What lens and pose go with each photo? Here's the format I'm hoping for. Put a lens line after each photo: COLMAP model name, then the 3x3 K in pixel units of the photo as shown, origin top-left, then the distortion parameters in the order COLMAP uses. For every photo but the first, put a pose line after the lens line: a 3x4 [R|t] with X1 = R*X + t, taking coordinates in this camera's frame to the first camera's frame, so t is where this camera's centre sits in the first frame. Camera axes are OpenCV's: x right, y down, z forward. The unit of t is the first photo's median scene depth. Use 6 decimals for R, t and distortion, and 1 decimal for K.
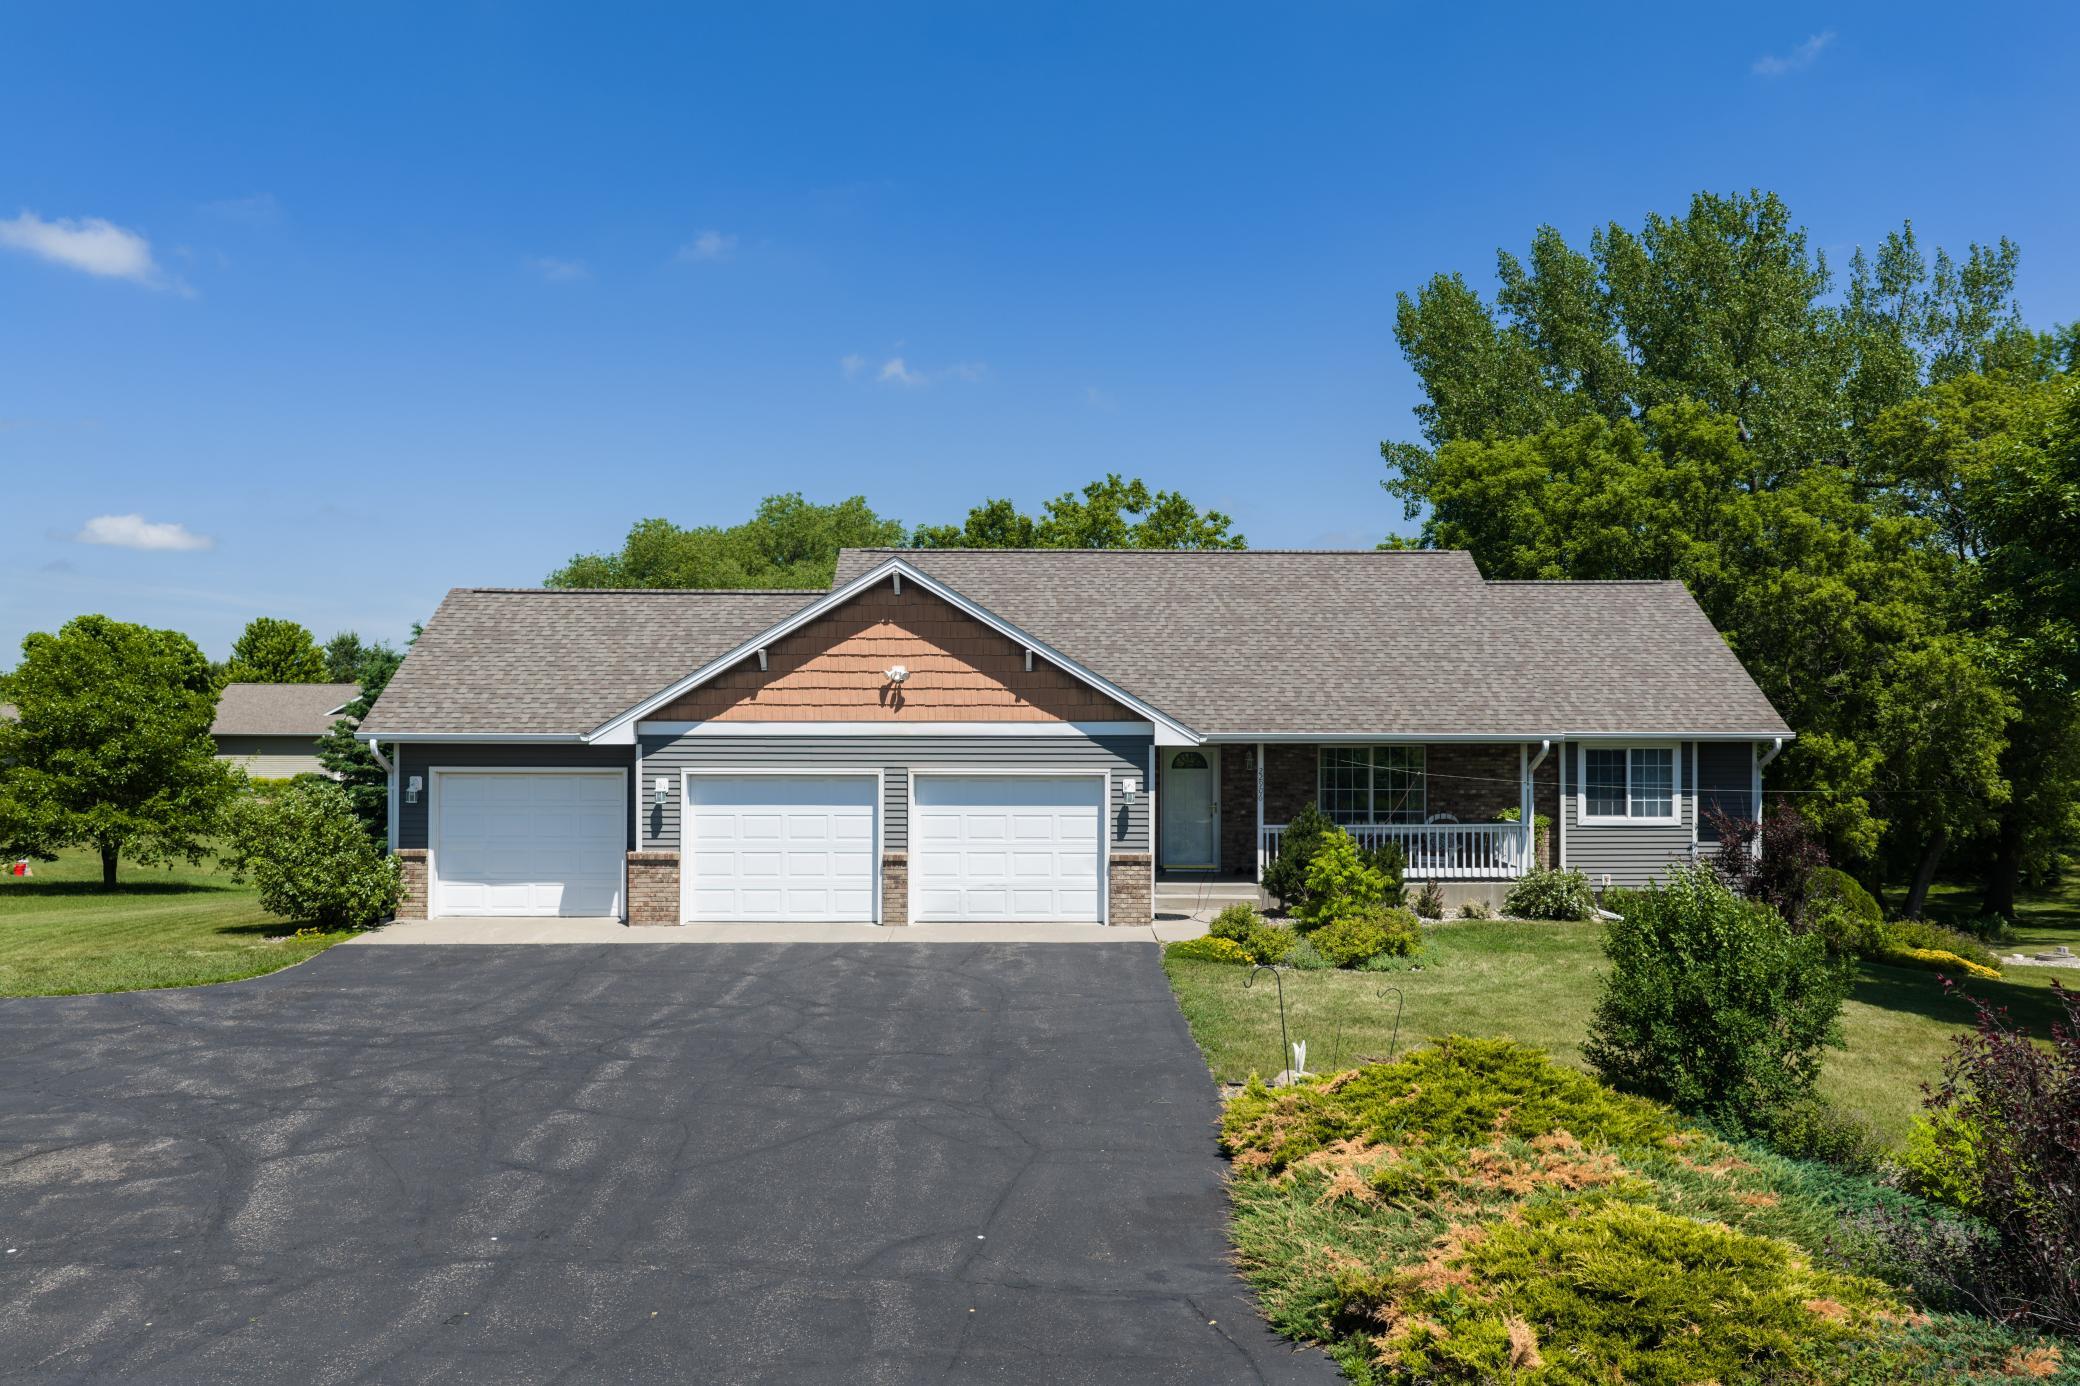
lens RADIAL K [[1745.3, 0, 1040.0], [0, 1745.3, 693.0], [0, 0, 1]] dist [0.007530, 0.013034]
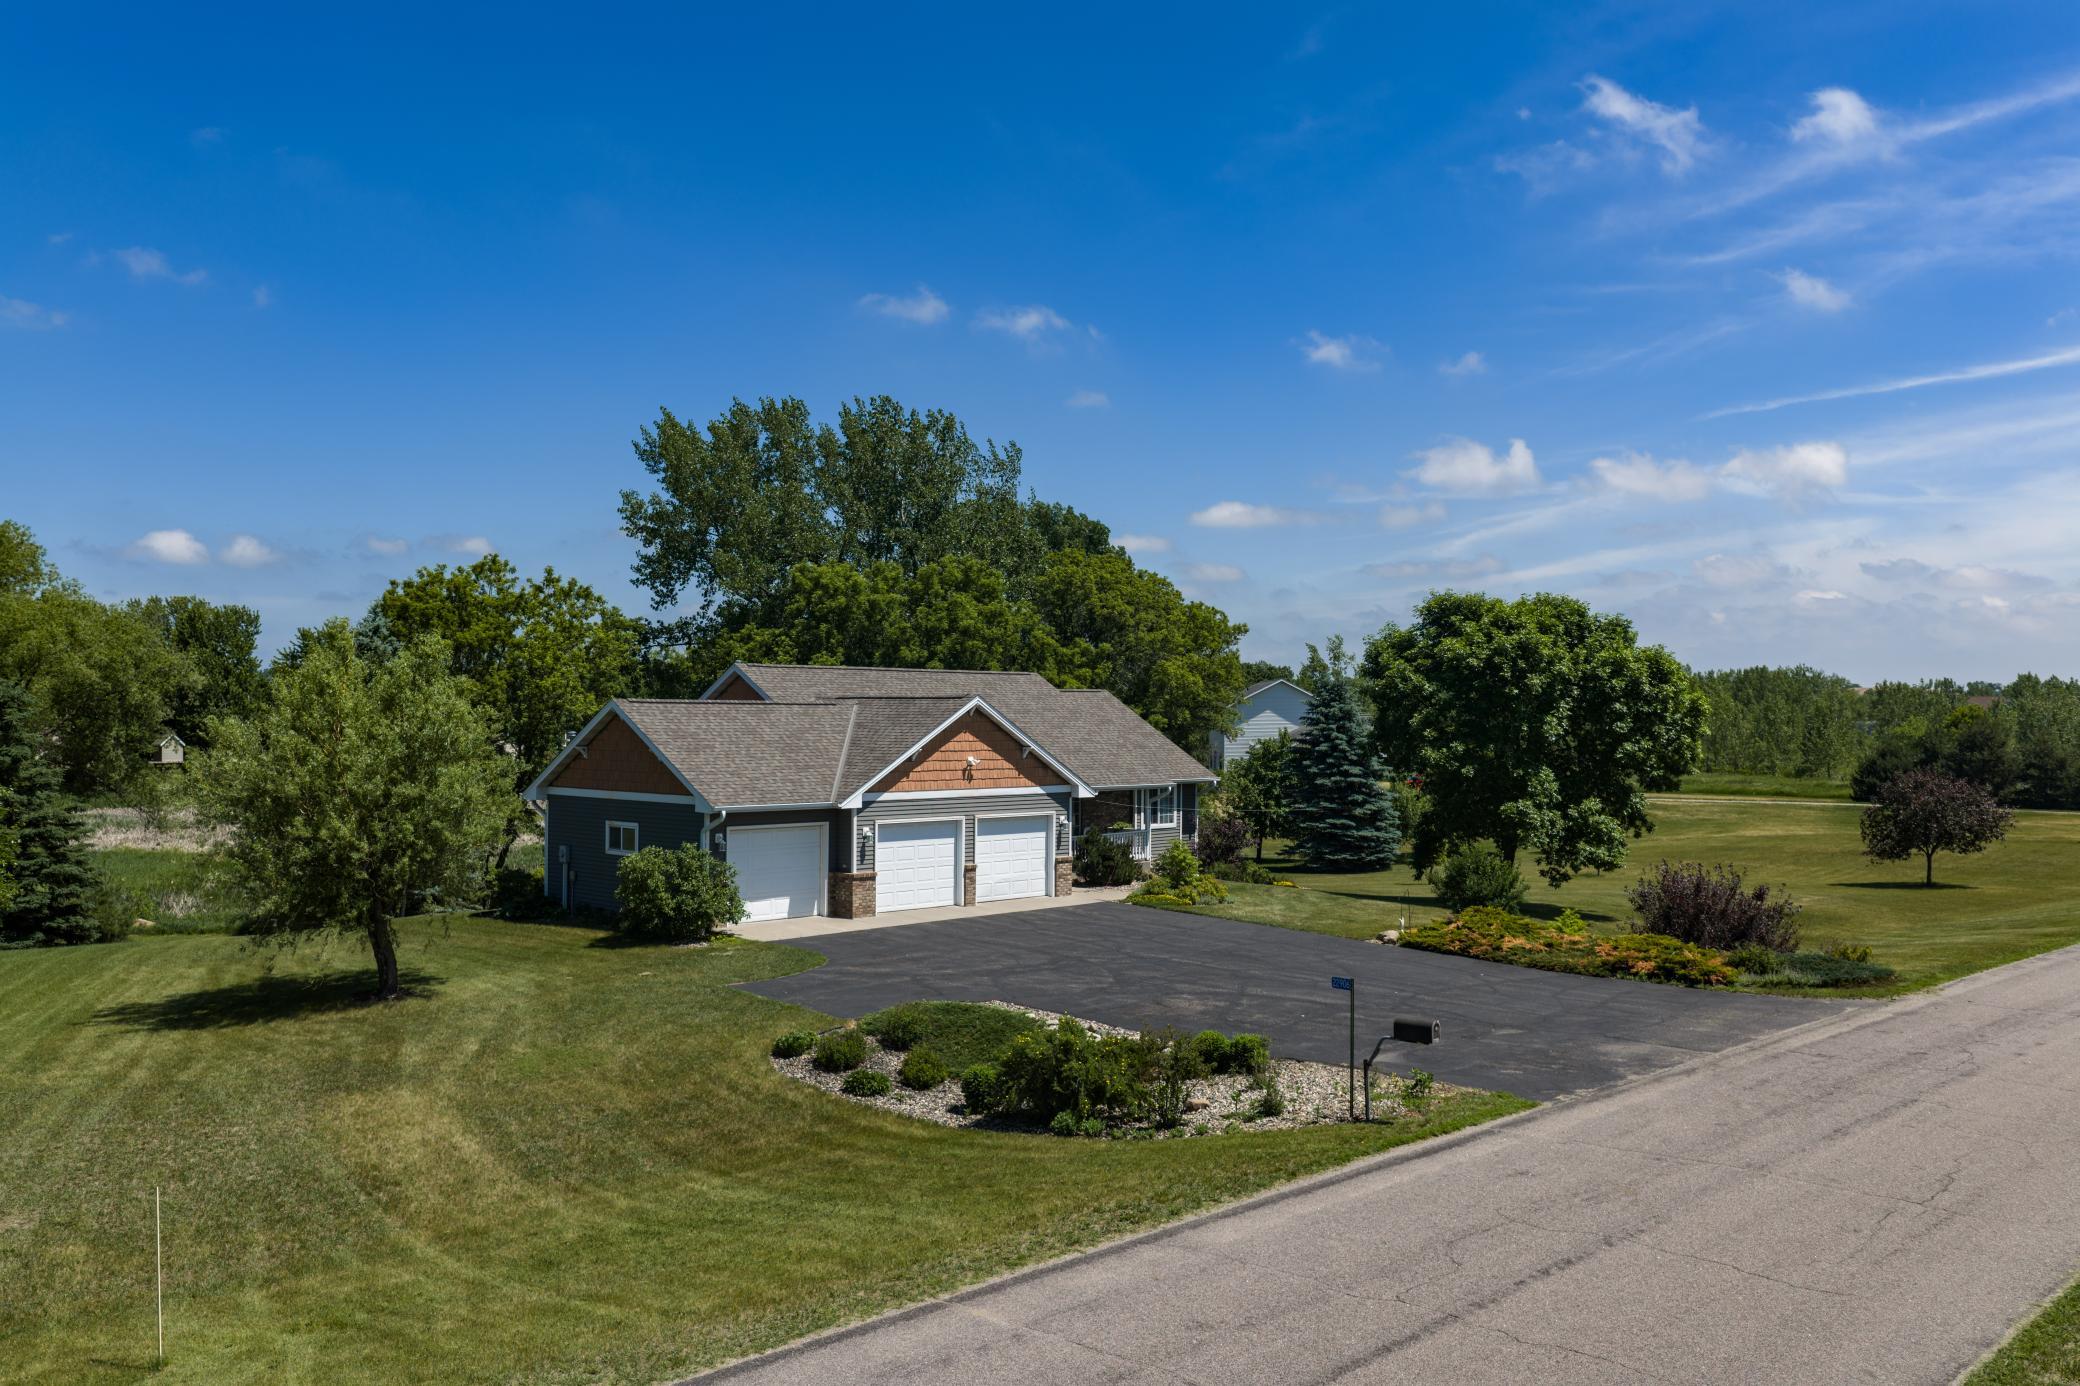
lens RADIAL K [[1745.3, 0, 1040.0], [0, 1745.3, 693.0], [0, 0, 1]] dist [0.007530, 0.013034]
pose [[0.708798, 0.008517, 0.705360, -1.262761], [-0.010483, 0.999944, -0.001540, -0.077283], [-0.705333, -0.006303, 0.708848, -0.284903]]
